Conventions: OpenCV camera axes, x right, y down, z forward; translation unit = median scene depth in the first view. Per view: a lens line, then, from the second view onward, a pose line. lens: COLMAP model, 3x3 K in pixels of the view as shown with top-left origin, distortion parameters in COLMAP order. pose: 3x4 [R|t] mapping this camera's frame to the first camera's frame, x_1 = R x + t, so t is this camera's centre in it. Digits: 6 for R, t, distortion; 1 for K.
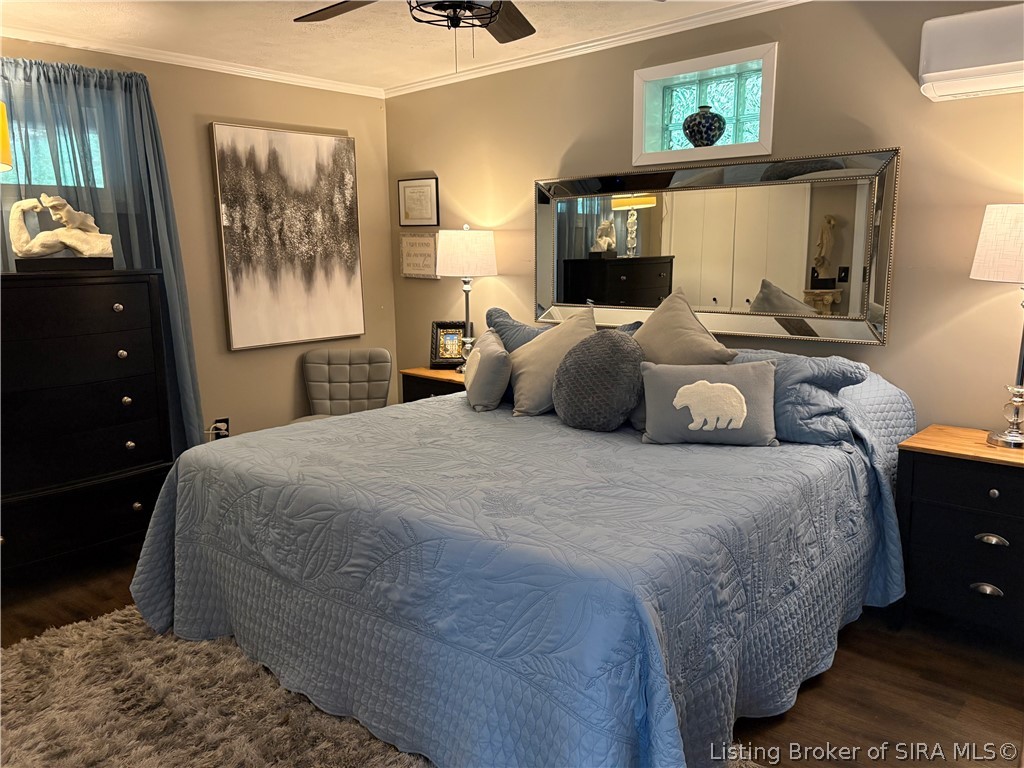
lens RADIAL K [[780.7, 0, 512.0], [0, 780.7, 384.0], [0, 0, 1]] dist [0.081569, -0.104612]
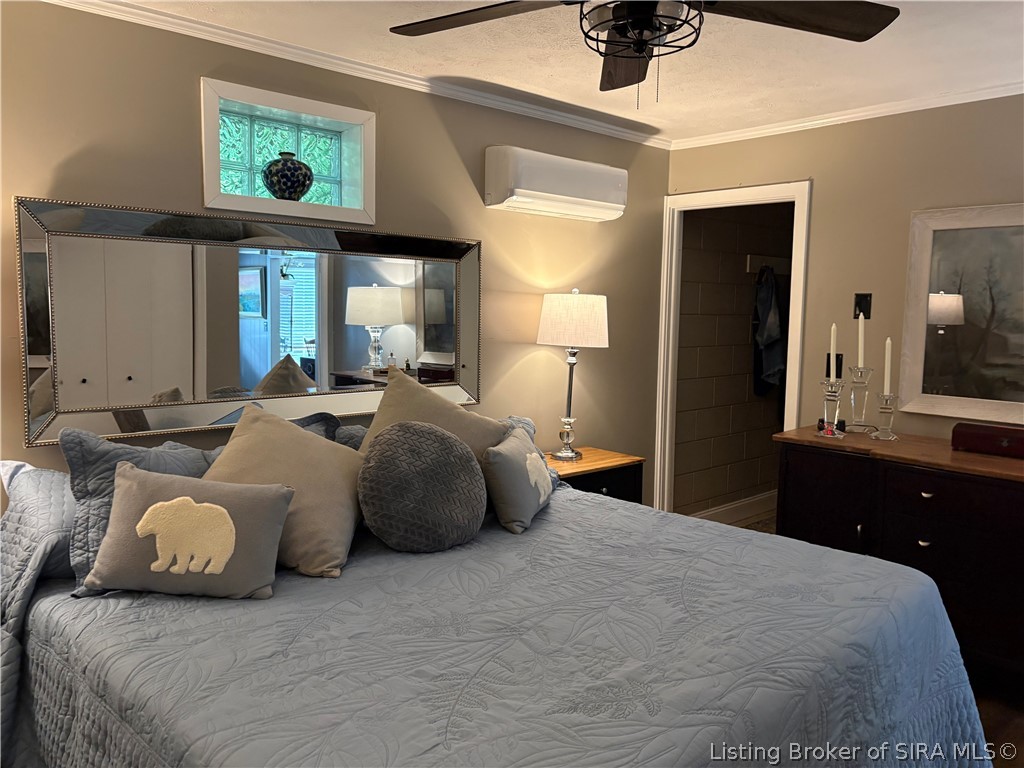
lens RADIAL K [[780.7, 0, 512.0], [0, 780.7, 384.0], [0, 0, 1]] dist [0.081569, -0.104612]
pose [[0.074068, -0.090871, 0.993104, -0.604337], [0.151587, 0.985294, 0.078850, -0.142410], [-0.985665, 0.144701, 0.086753, 0.741308]]
